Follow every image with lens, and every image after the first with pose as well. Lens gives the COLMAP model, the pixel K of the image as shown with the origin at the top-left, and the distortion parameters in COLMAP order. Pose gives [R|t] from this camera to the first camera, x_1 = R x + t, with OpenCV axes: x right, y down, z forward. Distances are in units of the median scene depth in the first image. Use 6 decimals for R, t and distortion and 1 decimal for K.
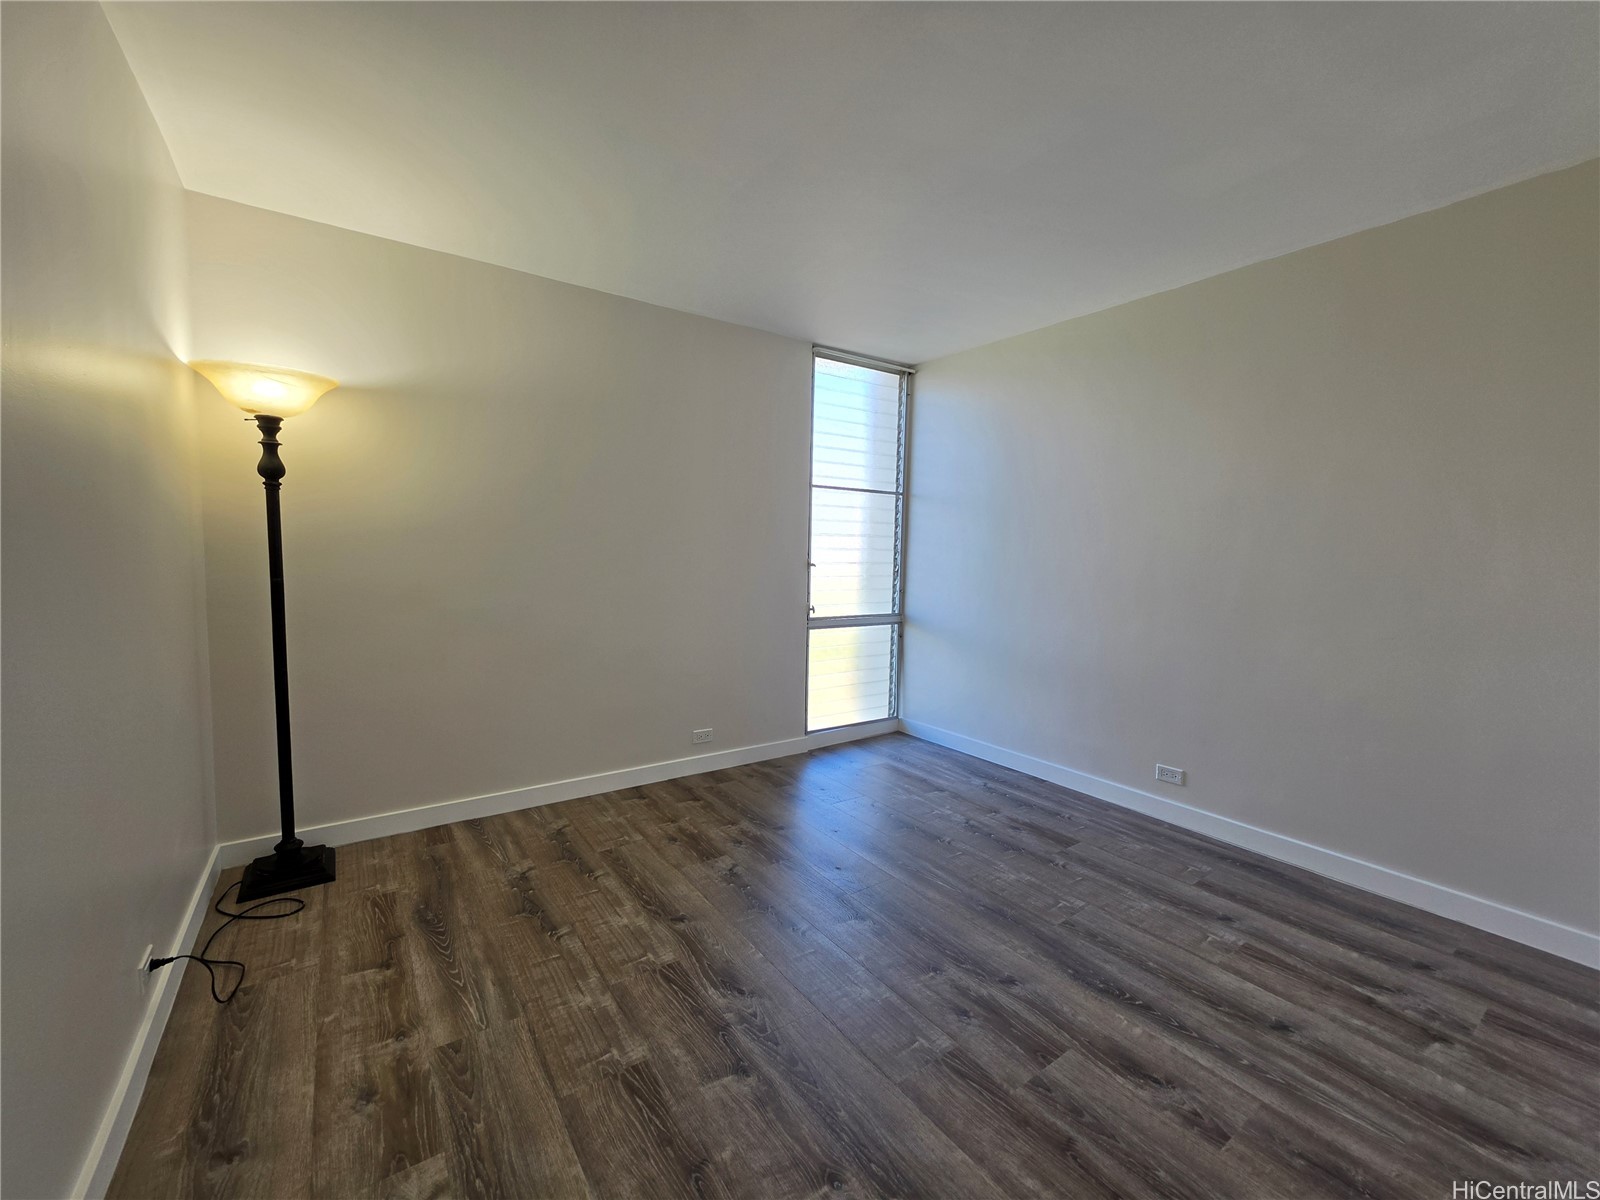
lens RADIAL K [[643.4, 0, 795.7], [0, 643.4, 605.2], [0, 0, 1]] dist [0.001453, 0.000125]
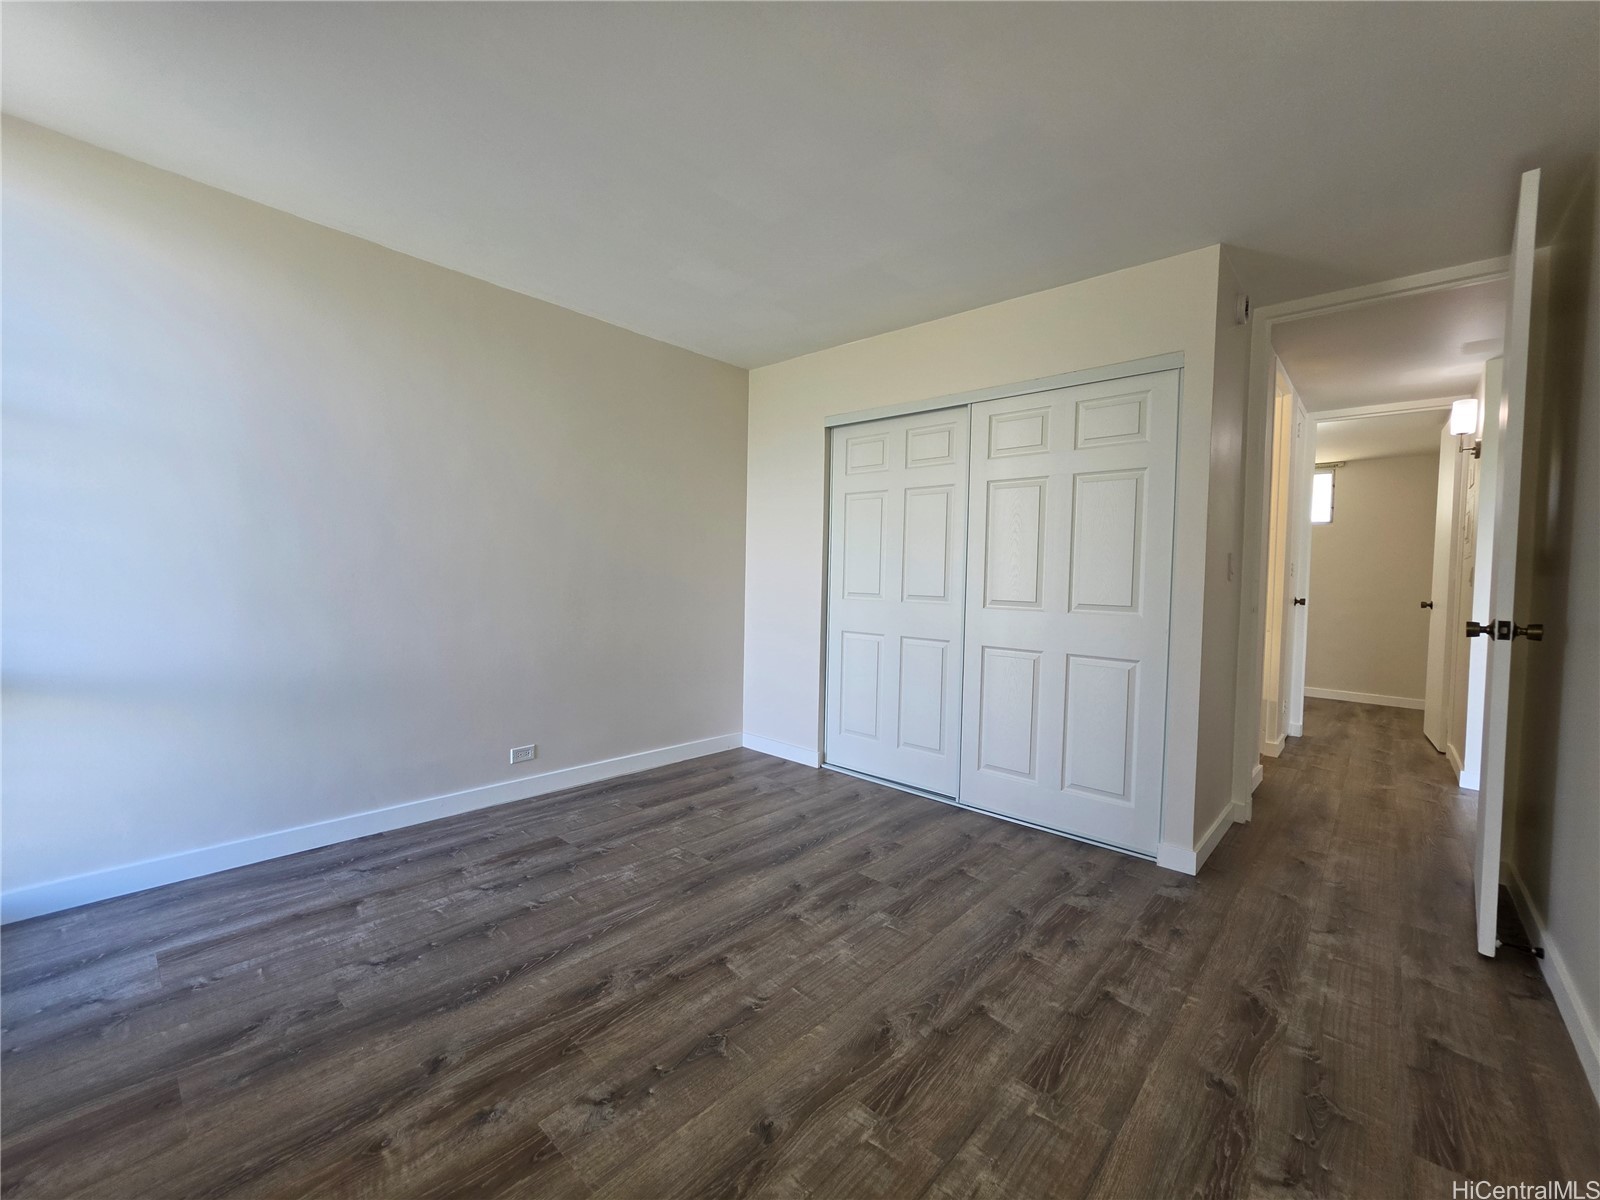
lens RADIAL K [[643.4, 0, 791.6], [0, 643.4, 595.4], [0, 0, 1]] dist [0.001453, 0.000125]
pose [[-0.203840, -0.054427, 0.977490, -0.899190], [0.055793, 0.996185, 0.067103, -0.079087], [-0.977413, 0.068215, -0.200026, 1.250398]]
